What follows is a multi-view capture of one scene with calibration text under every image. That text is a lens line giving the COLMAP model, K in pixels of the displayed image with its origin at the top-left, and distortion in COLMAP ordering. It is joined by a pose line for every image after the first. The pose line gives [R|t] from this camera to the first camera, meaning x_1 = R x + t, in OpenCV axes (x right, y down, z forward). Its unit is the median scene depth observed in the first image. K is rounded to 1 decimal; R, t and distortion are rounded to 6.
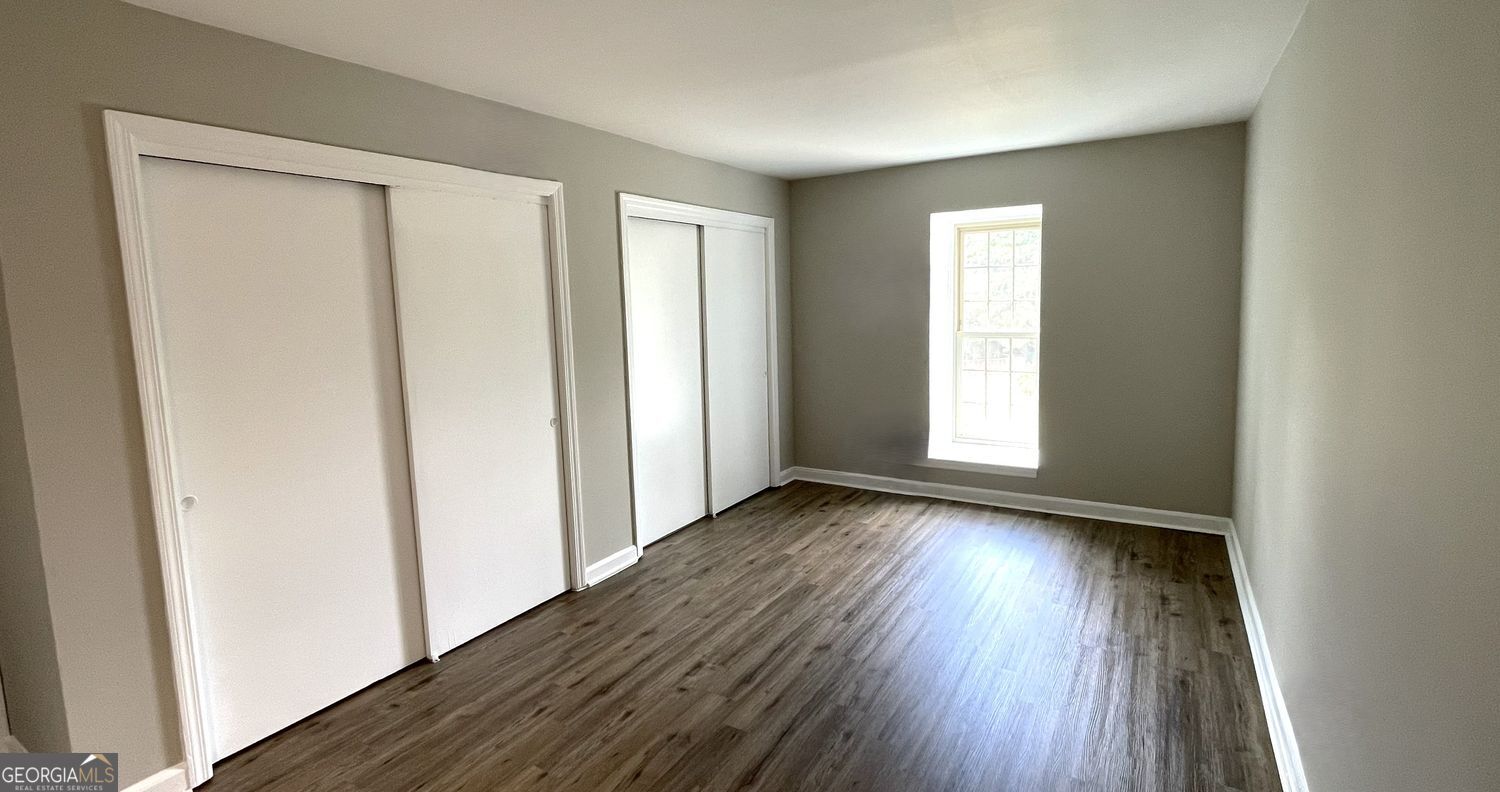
lens RADIAL K [[676.2, 0, 752.1], [0, 676.2, 367.5], [0, 0, 1]] dist [-0.000870, -0.000113]
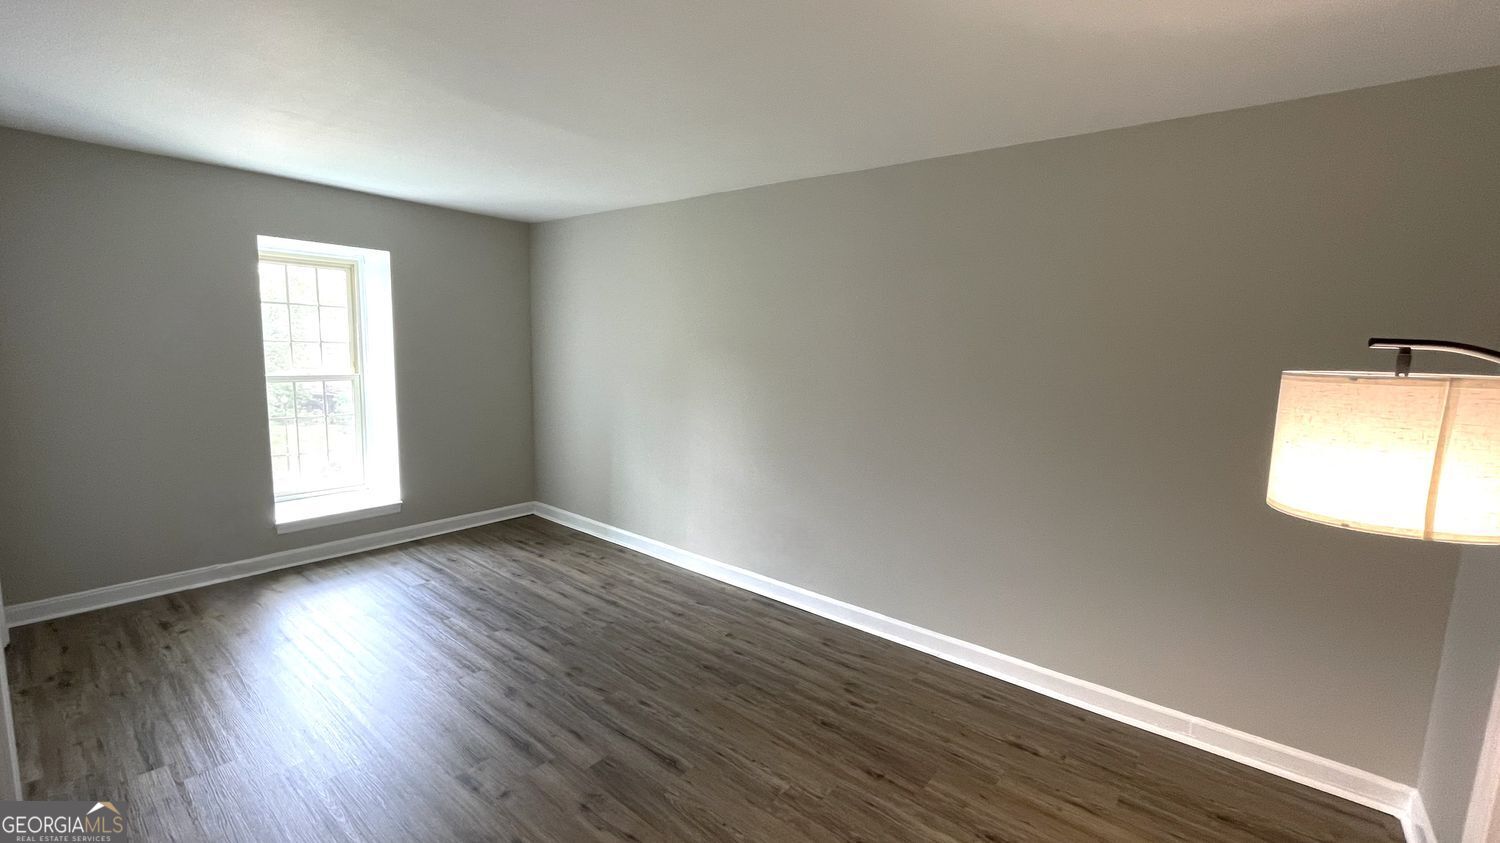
lens RADIAL K [[621.9, 0, 751.1], [0, 621.9, 413.7], [0, 0, 1]] dist [-0.000752, -0.000008]
pose [[0.131653, -0.082655, 0.987844, -0.546069], [0.069826, 0.994816, 0.073932, -0.027155], [-0.988834, 0.059244, 0.136742, 0.379176]]
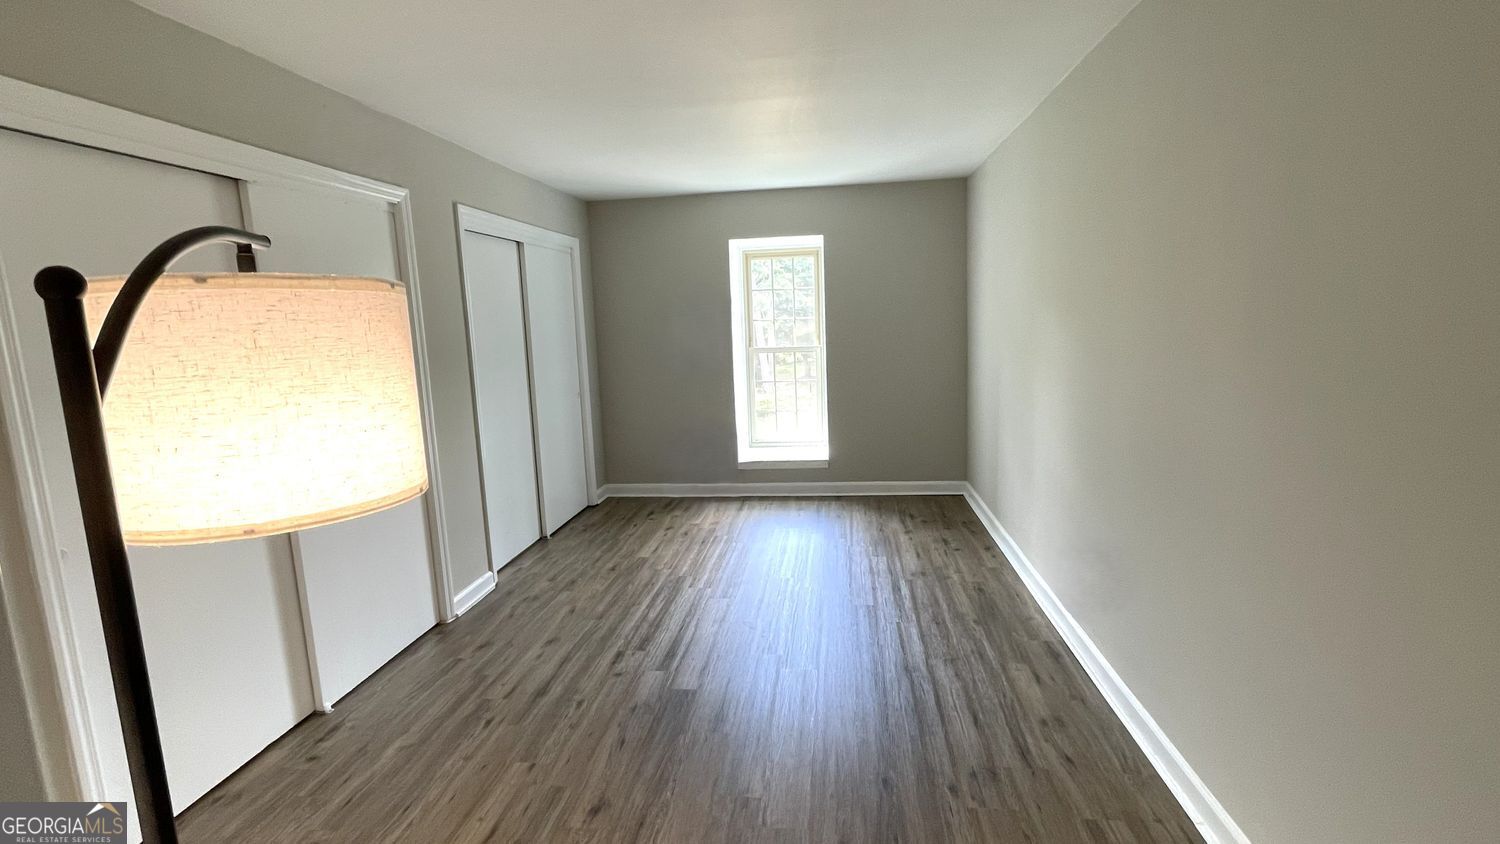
lens RADIAL K [[688.2, 0, 750.0], [0, 688.2, 422.0], [0, 0, 1]] dist [0.001225, 0.000293]
pose [[0.911259, -0.069170, 0.405983, -0.225592], [0.056274, 0.997461, 0.043635, 0.027167], [-0.407970, -0.016916, 0.912838, -0.053958]]
